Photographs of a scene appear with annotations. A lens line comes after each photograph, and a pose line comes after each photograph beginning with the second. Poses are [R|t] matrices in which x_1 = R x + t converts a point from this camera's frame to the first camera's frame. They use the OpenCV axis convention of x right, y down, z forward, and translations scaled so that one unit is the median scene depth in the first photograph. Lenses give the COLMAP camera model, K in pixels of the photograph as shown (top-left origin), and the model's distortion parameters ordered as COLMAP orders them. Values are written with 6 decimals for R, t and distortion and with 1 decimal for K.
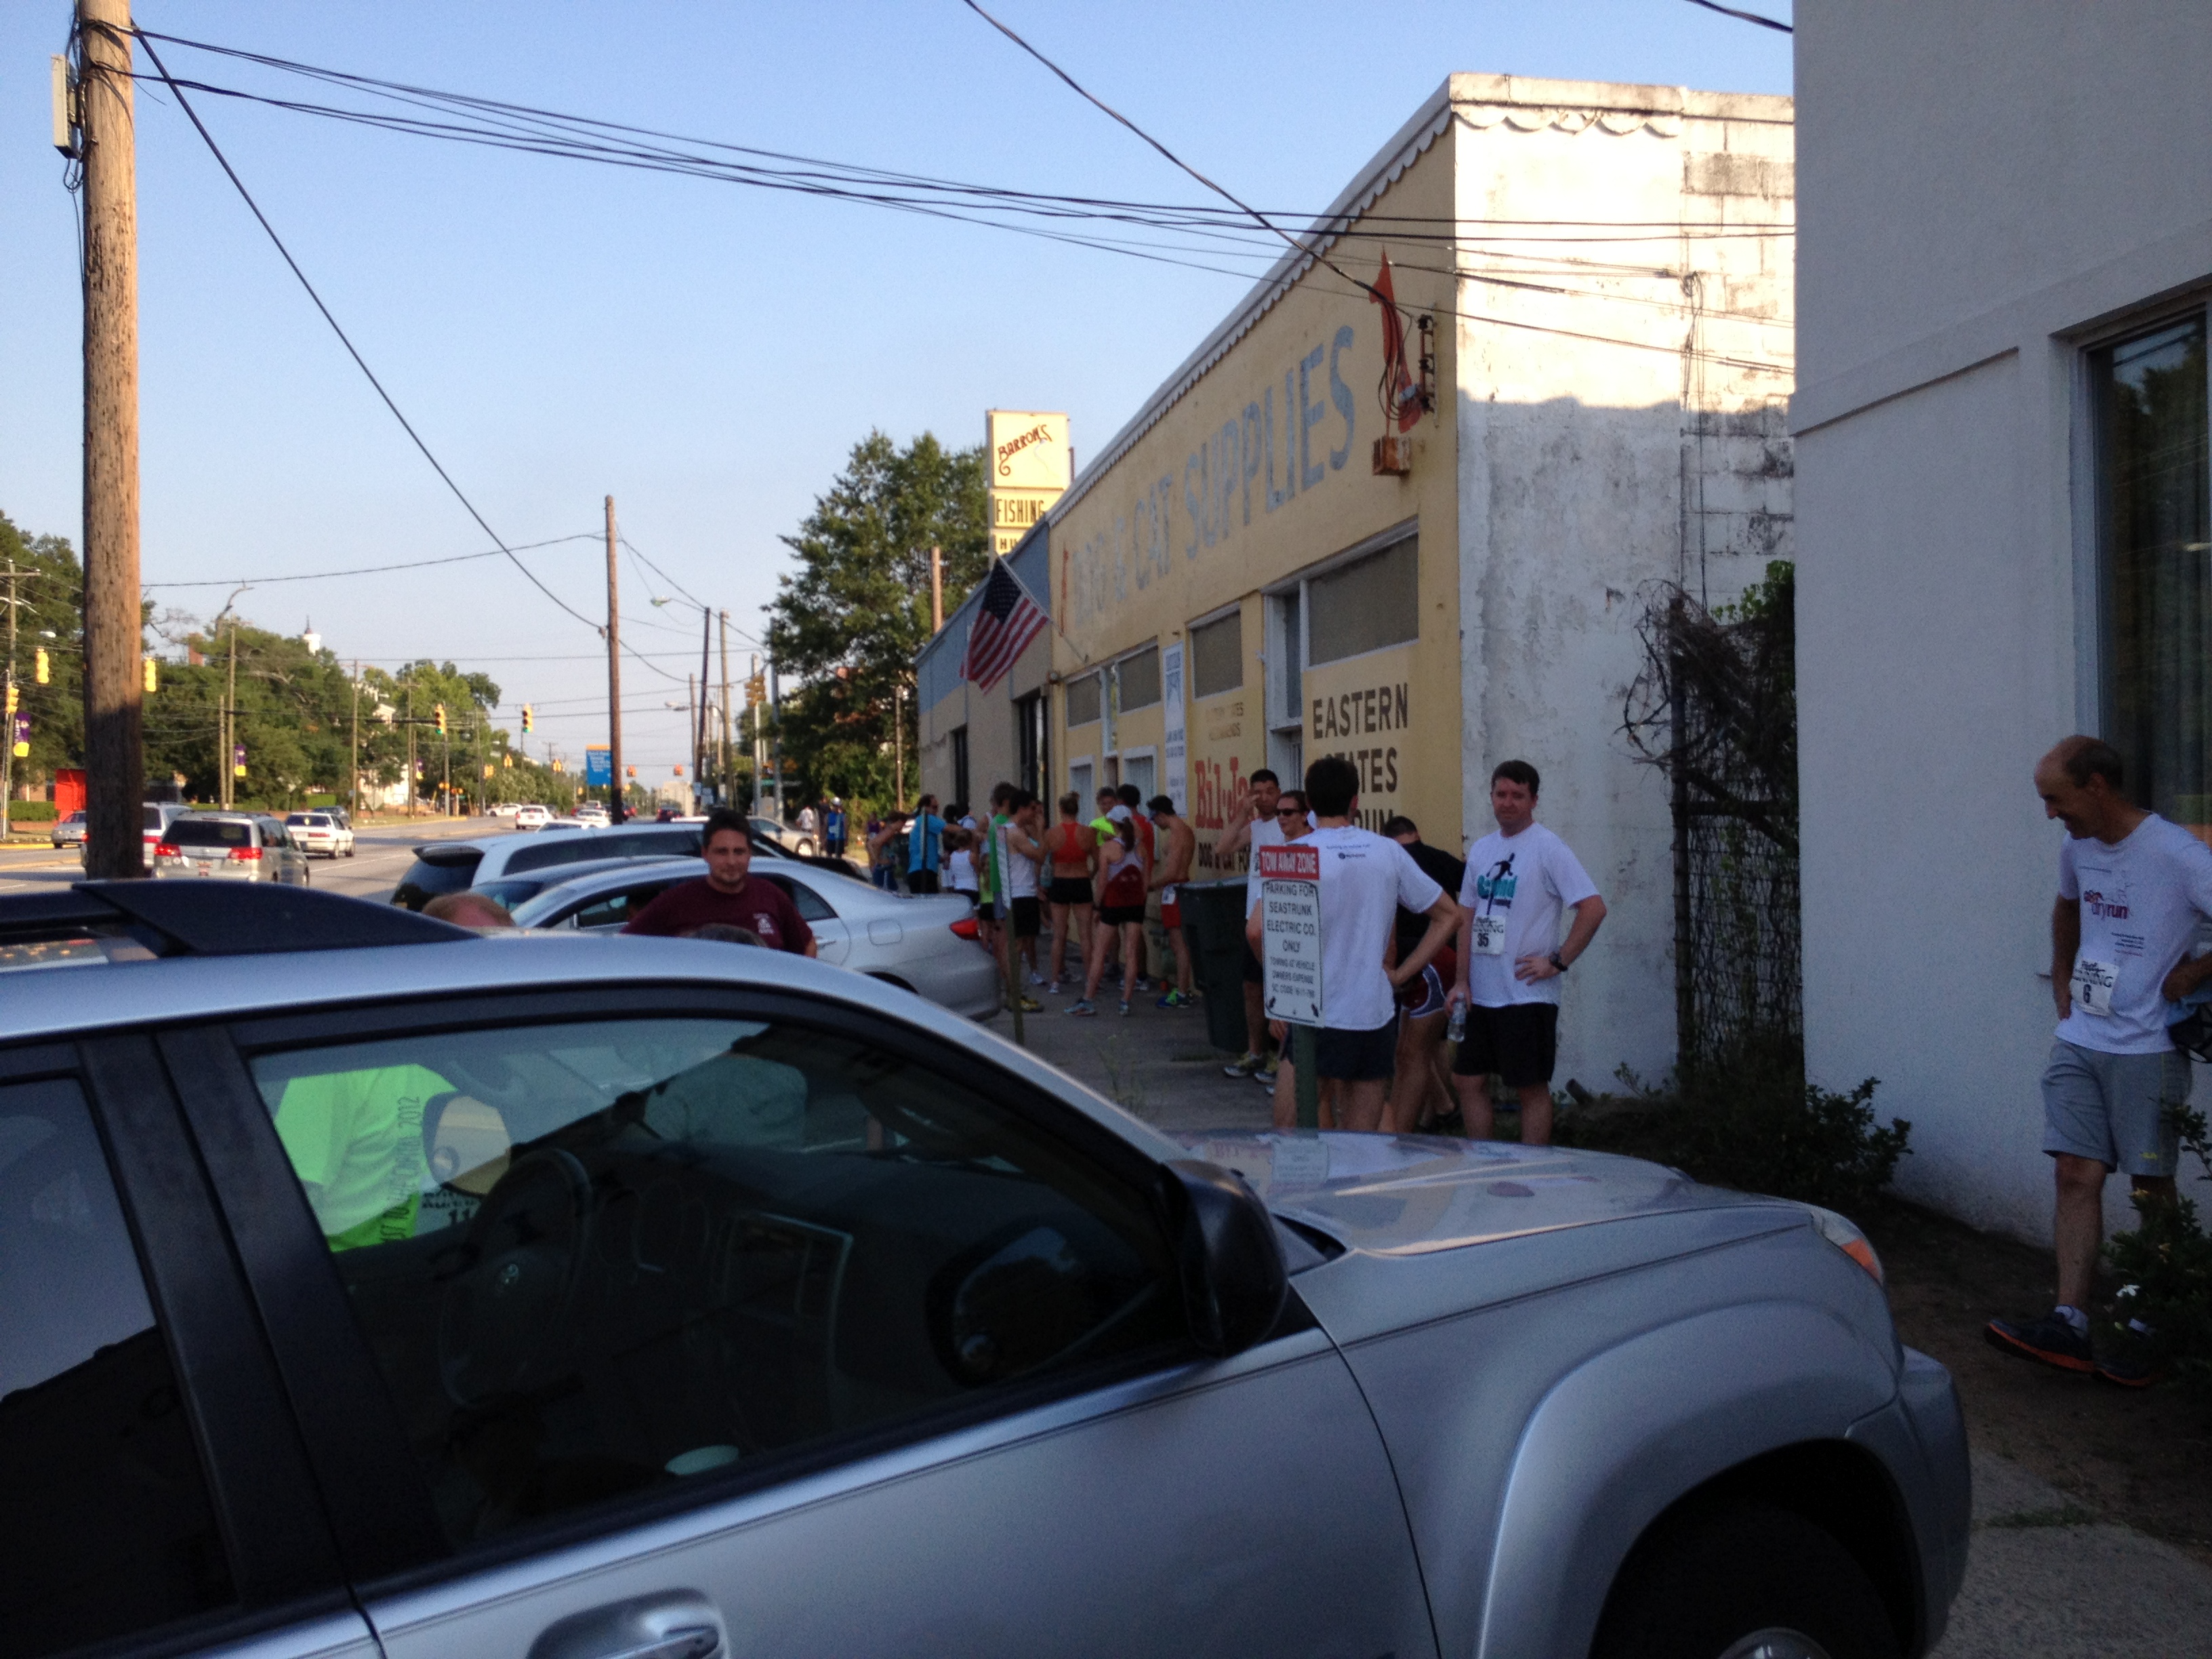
lens RADIAL K [[2091.6, 0, 1106.0], [0, 2091.6, 829.5], [0, 0, 1]] dist [0.101807, -0.131671]
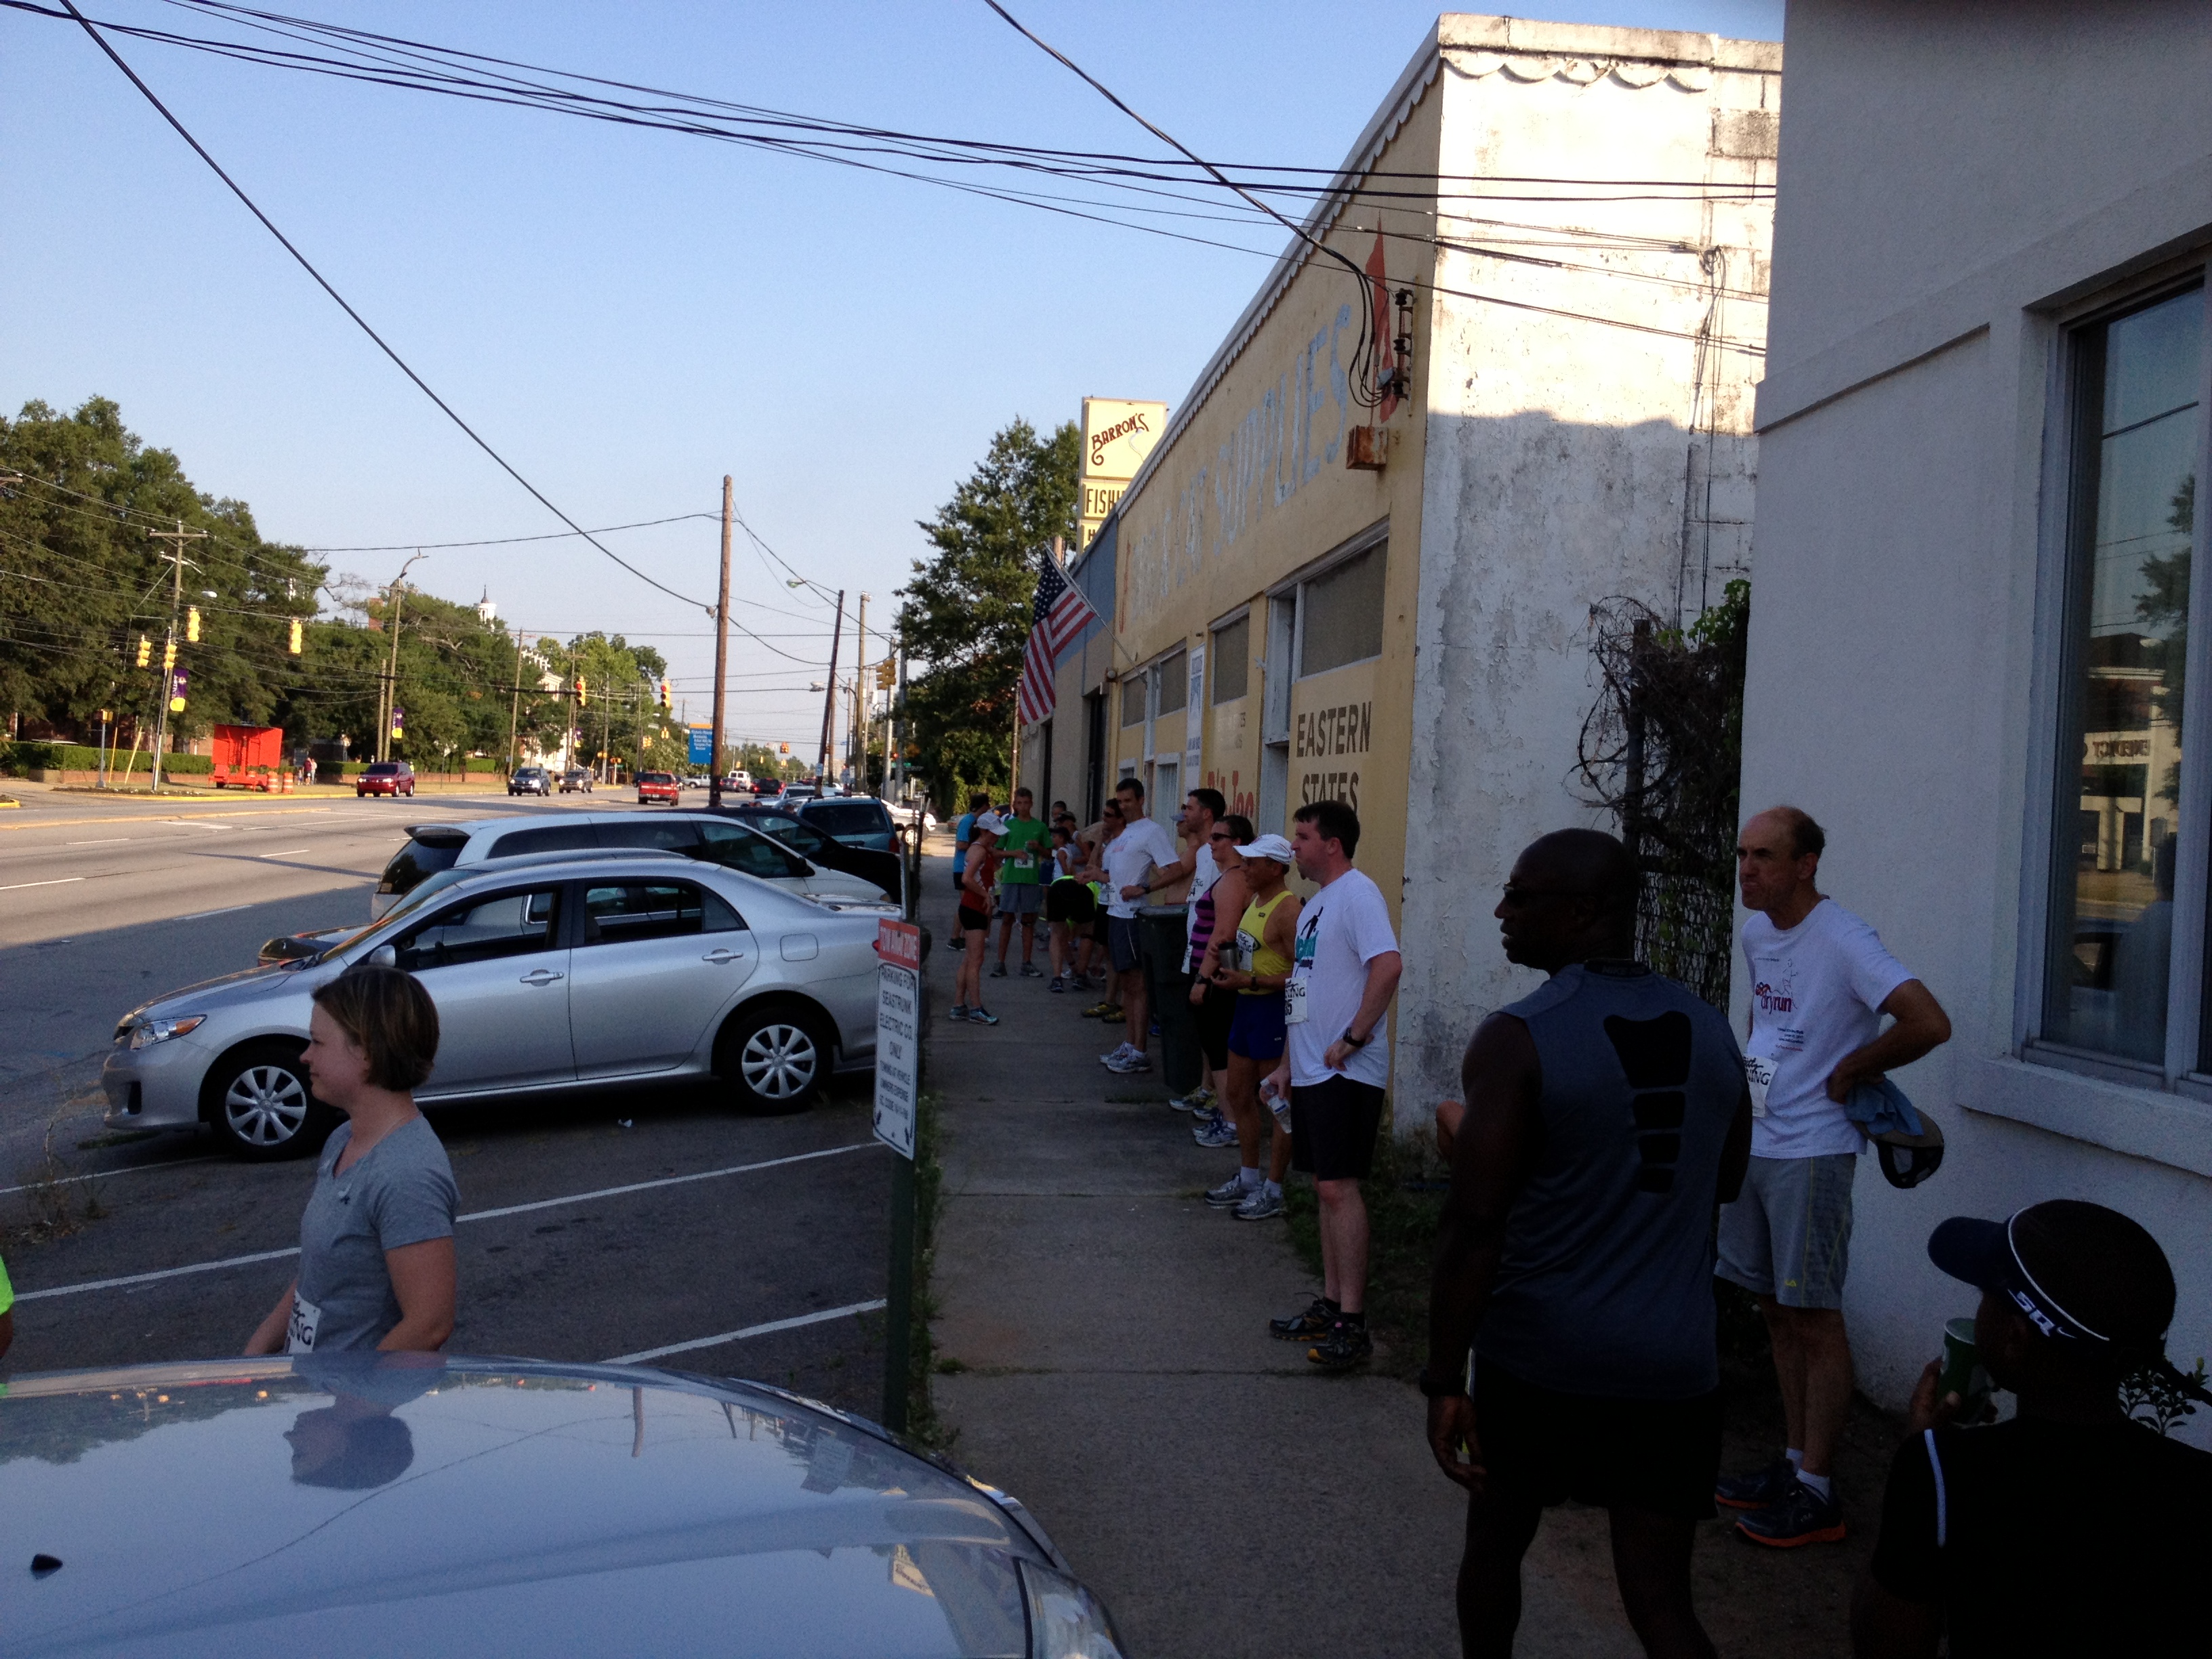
lens RADIAL K [[2035.3, 0, 1104.9], [0, 2035.3, 857.2], [0, 0, 1]] dist [0.095393, -0.103733]
pose [[0.995053, 0.045637, -0.088243, 0.089429], [-0.043861, 0.998796, 0.021962, -0.014265], [0.089139, -0.017983, 0.995857, 0.095558]]
